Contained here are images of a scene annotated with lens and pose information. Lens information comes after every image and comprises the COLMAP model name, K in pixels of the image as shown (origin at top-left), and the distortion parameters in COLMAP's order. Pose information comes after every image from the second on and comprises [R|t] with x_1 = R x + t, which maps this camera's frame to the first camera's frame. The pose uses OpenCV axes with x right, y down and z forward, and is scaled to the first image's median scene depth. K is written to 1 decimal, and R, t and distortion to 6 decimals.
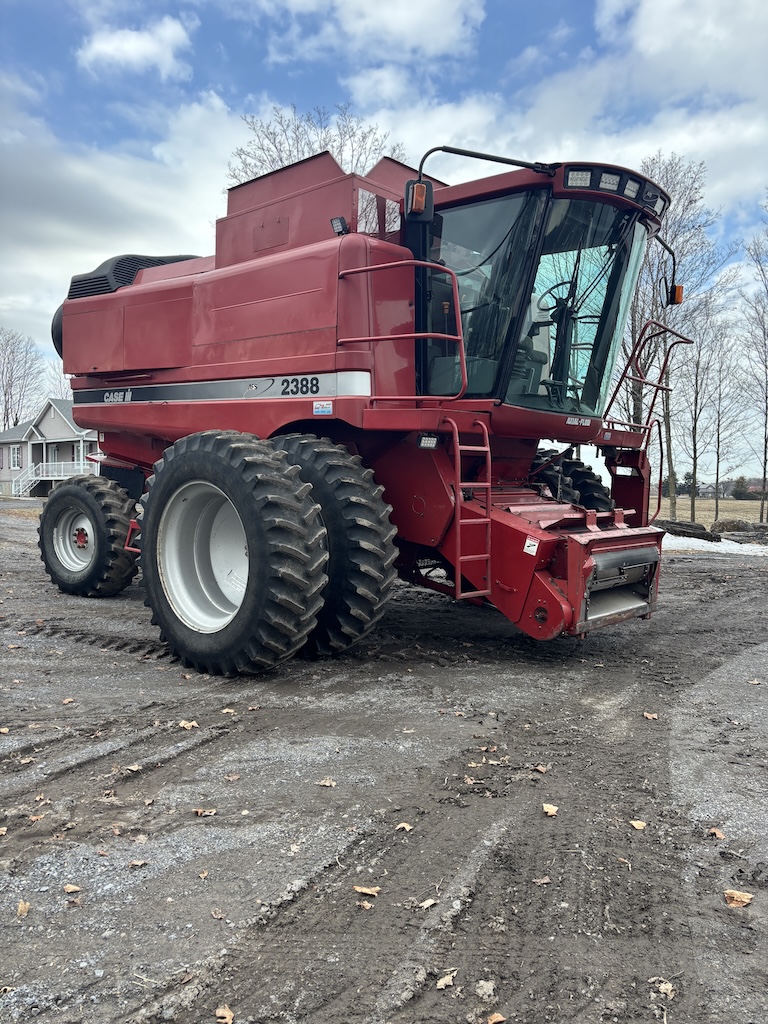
lens RADIAL K [[771.3, 0, 383.2], [0, 771.3, 513.4], [0, 0, 1]] dist [0.003937, -0.000079]
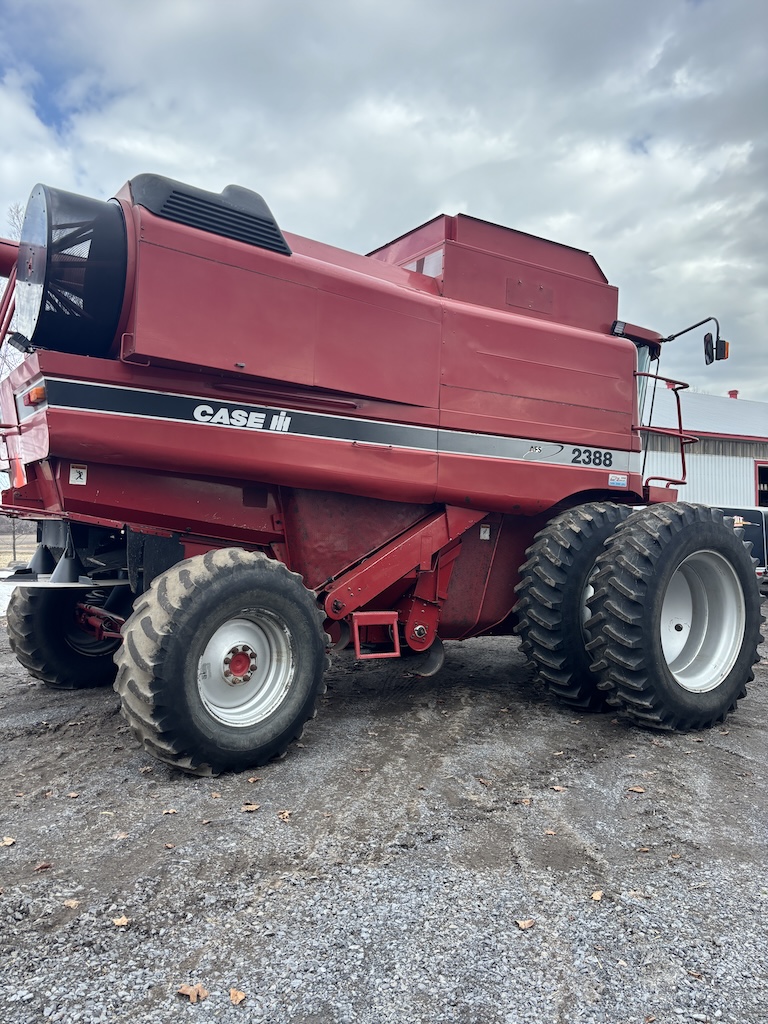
lens RADIAL K [[771.3, 0, 382.7], [0, 771.3, 509.8], [0, 0, 1]] dist [0.003937, -0.000079]
pose [[0.251285, 0.019367, 0.967719, -1.221184], [0.058452, 0.997671, -0.035144, -0.071602], [-0.966147, 0.065397, 0.249568, 1.018903]]
